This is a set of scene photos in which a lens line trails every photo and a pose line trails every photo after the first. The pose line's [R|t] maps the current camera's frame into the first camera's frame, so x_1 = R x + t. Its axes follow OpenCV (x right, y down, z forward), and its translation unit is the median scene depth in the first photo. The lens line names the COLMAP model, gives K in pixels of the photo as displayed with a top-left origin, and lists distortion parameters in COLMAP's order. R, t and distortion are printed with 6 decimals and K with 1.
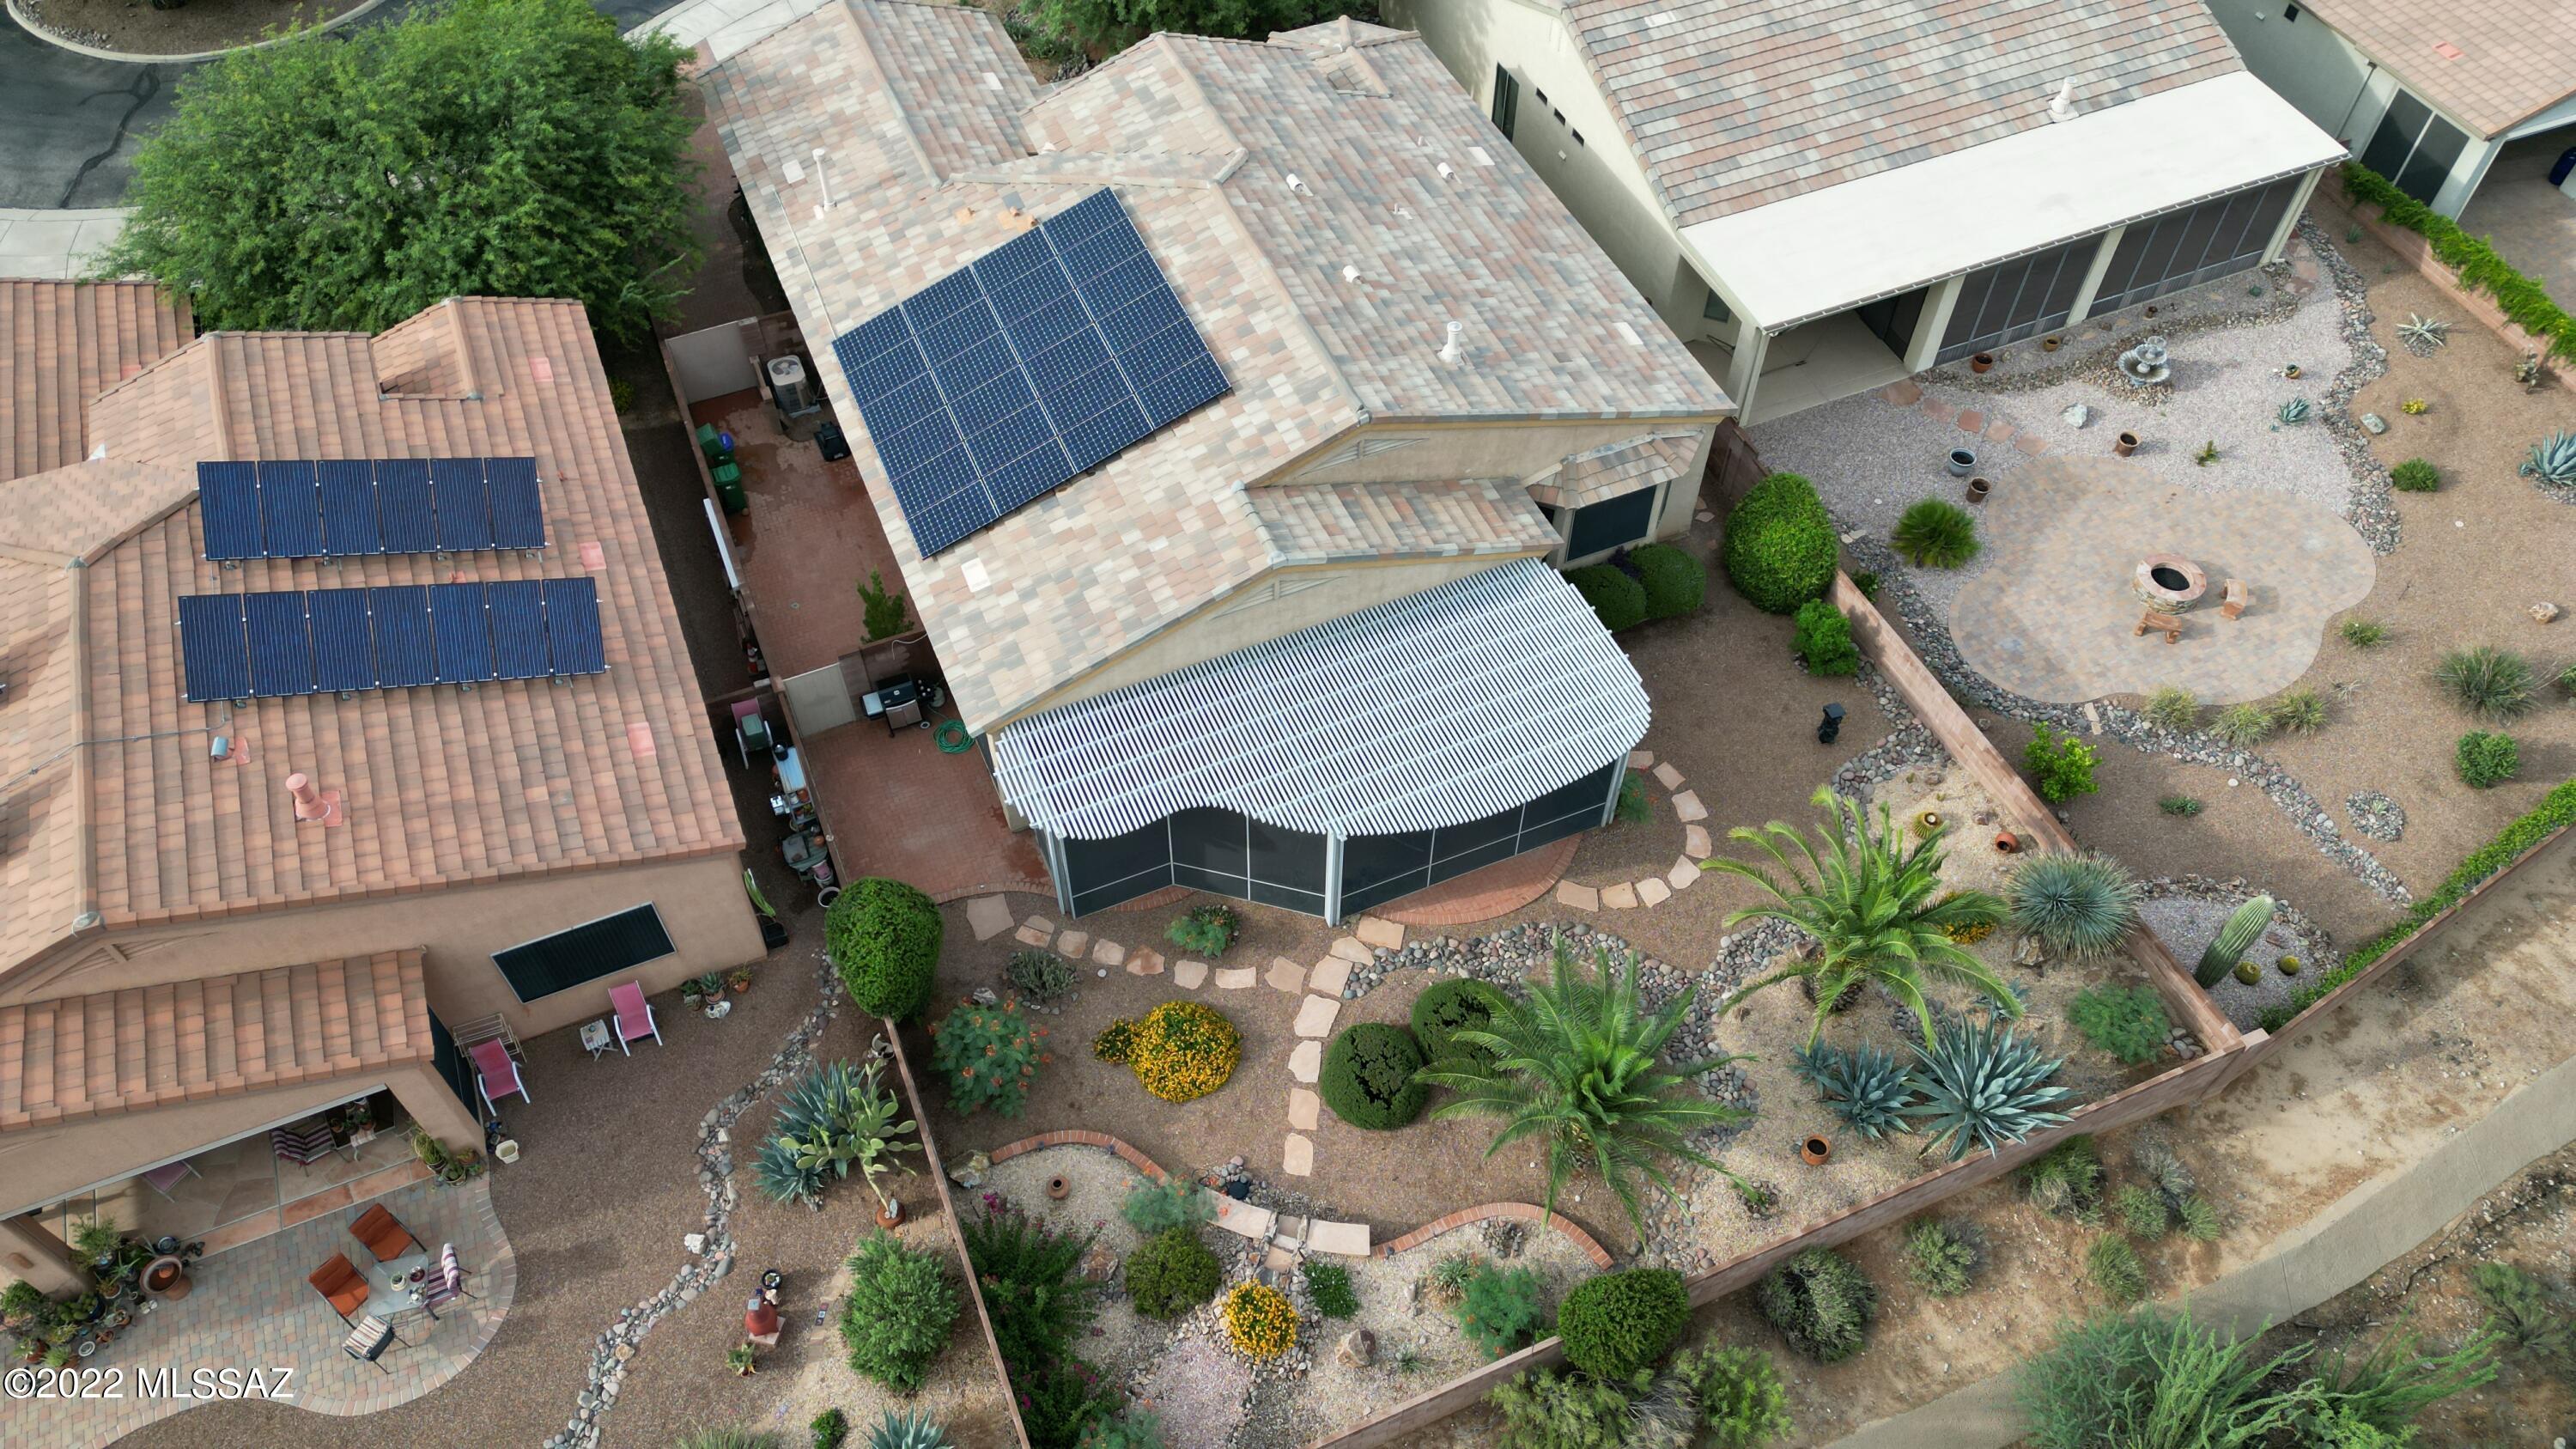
lens RADIAL K [[1783.7, 0, 1288.0], [0, 1783.7, 724.5], [0, 0, 1]] dist [0.055608, -0.001665]
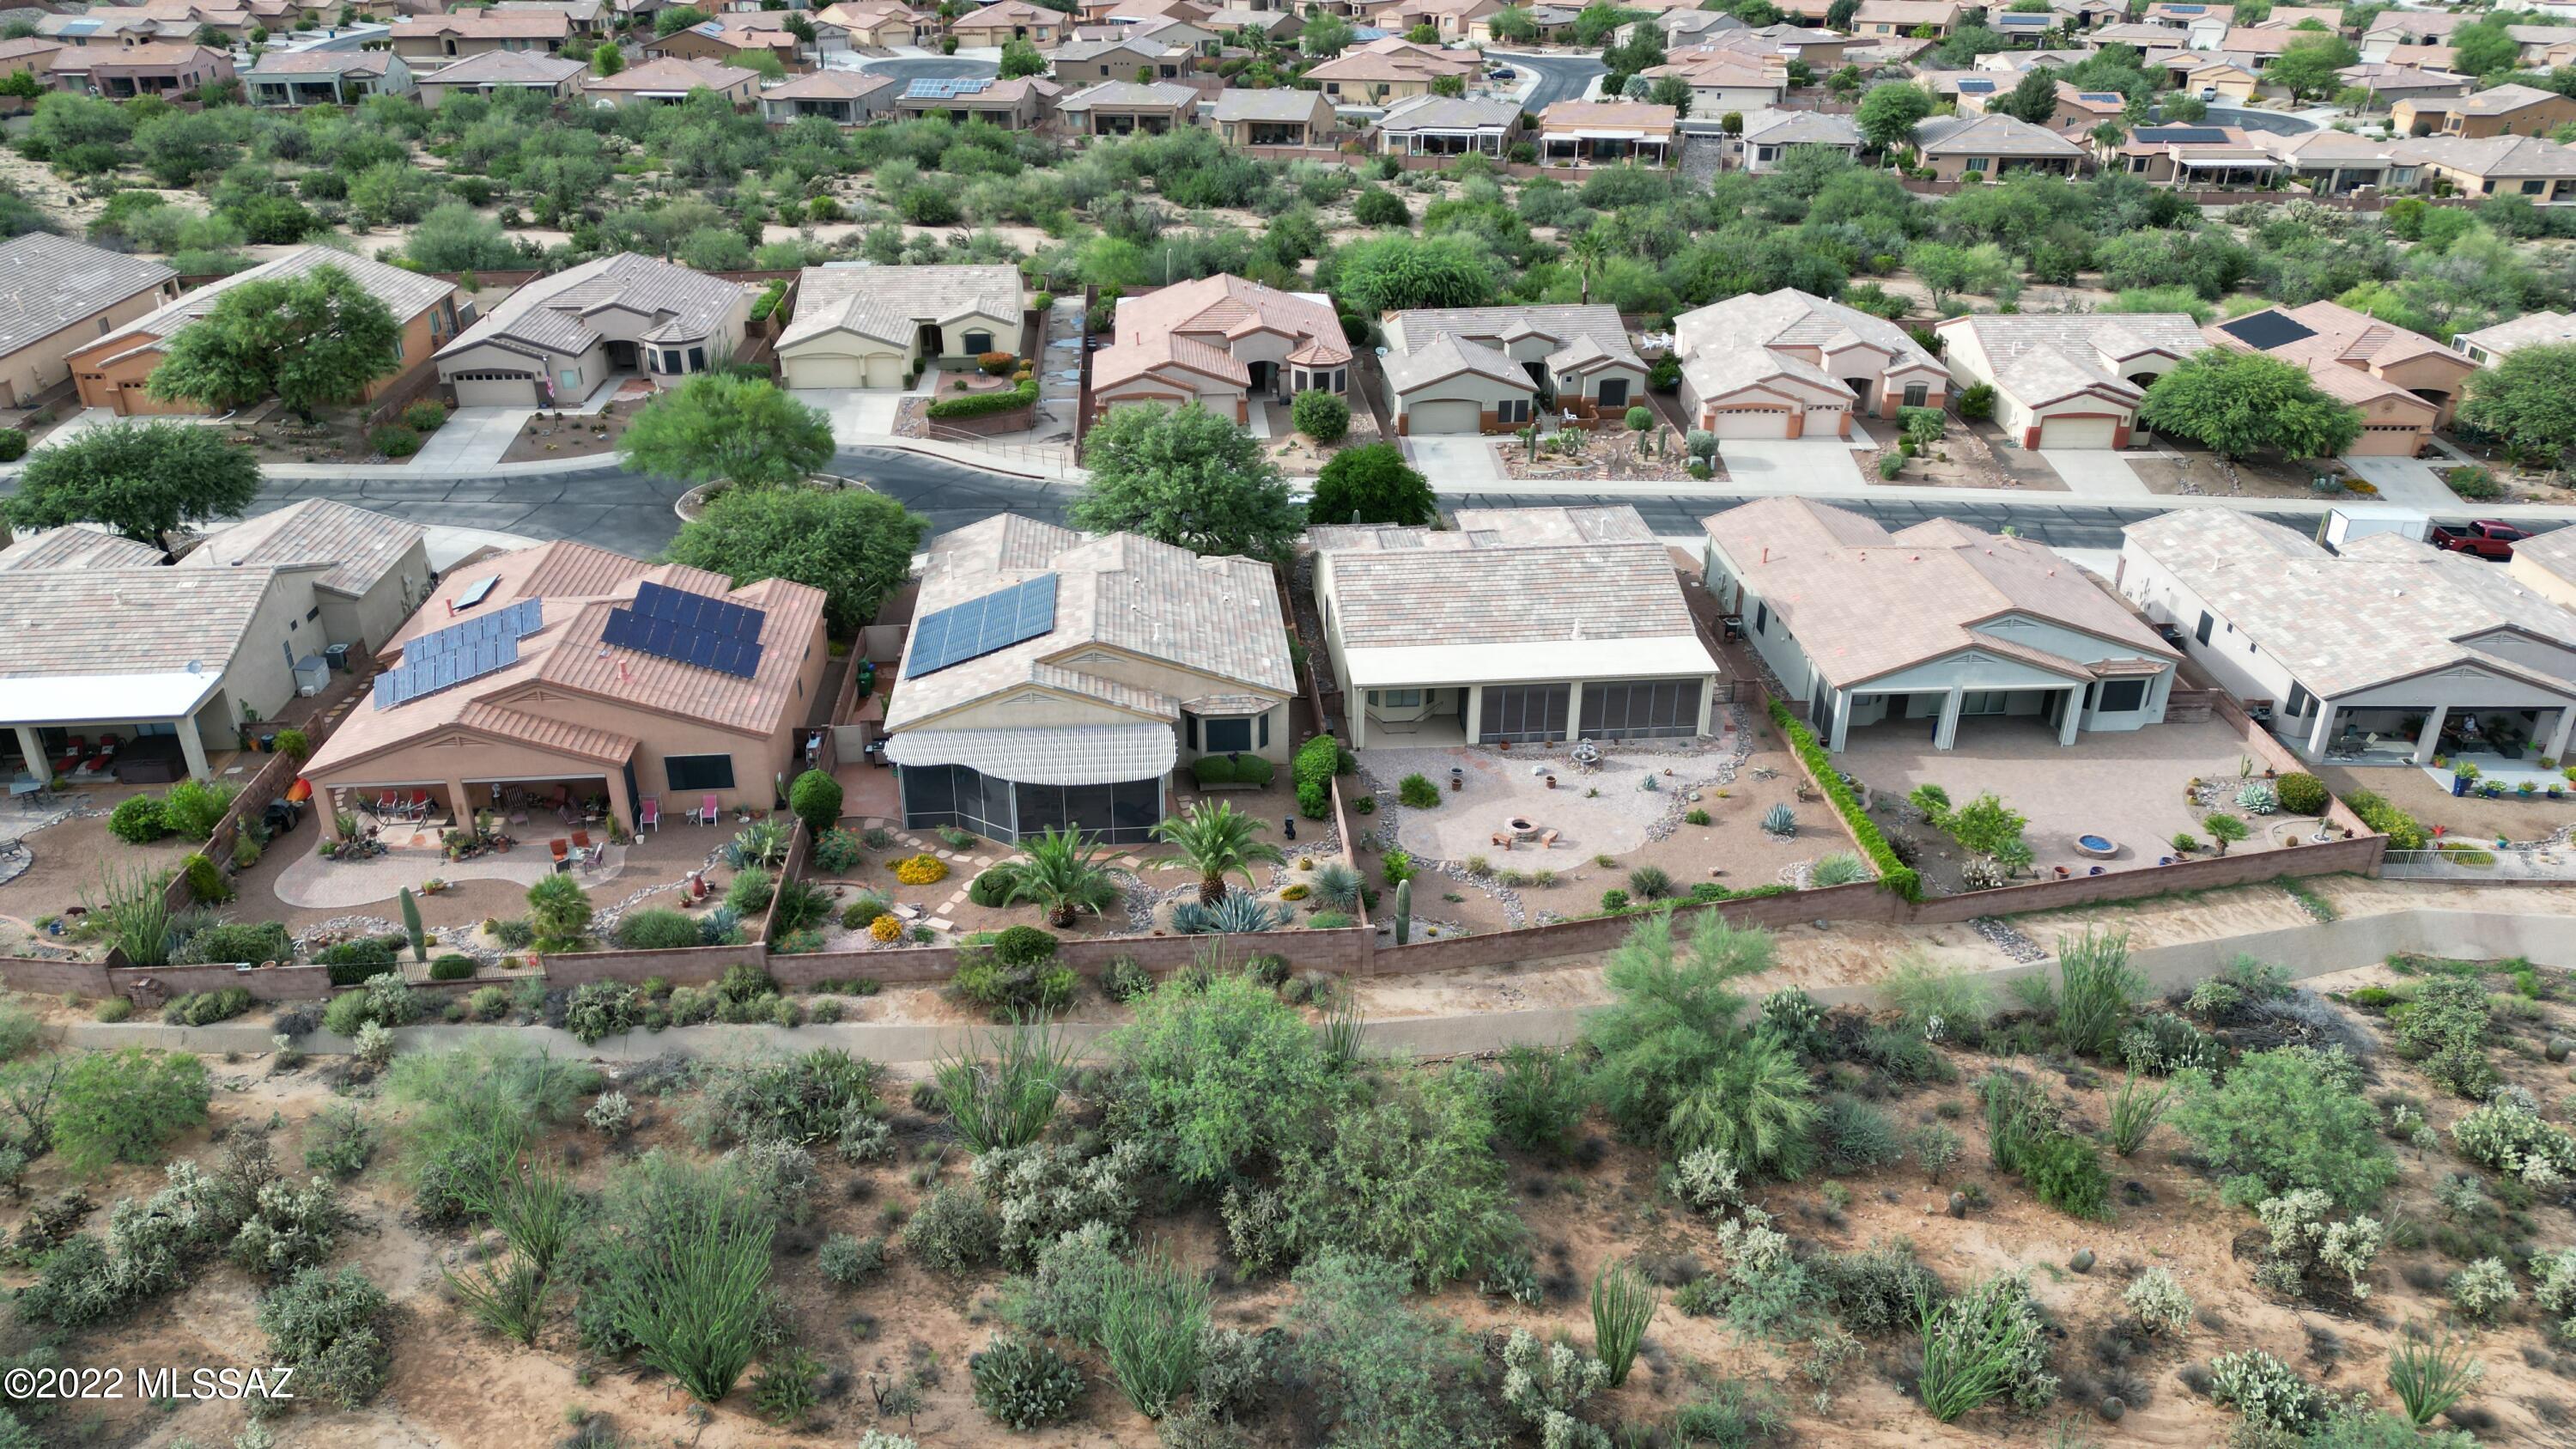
lens RADIAL K [[1783.7, 0, 1288.0], [0, 1783.7, 724.5], [0, 0, 1]] dist [0.055608, -0.001665]
pose [[0.950611, 0.139564, -0.277237, 0.812180], [-0.244410, 0.887146, -0.391452, 0.659347], [0.191317, 0.439879, 0.877442, -0.780808]]
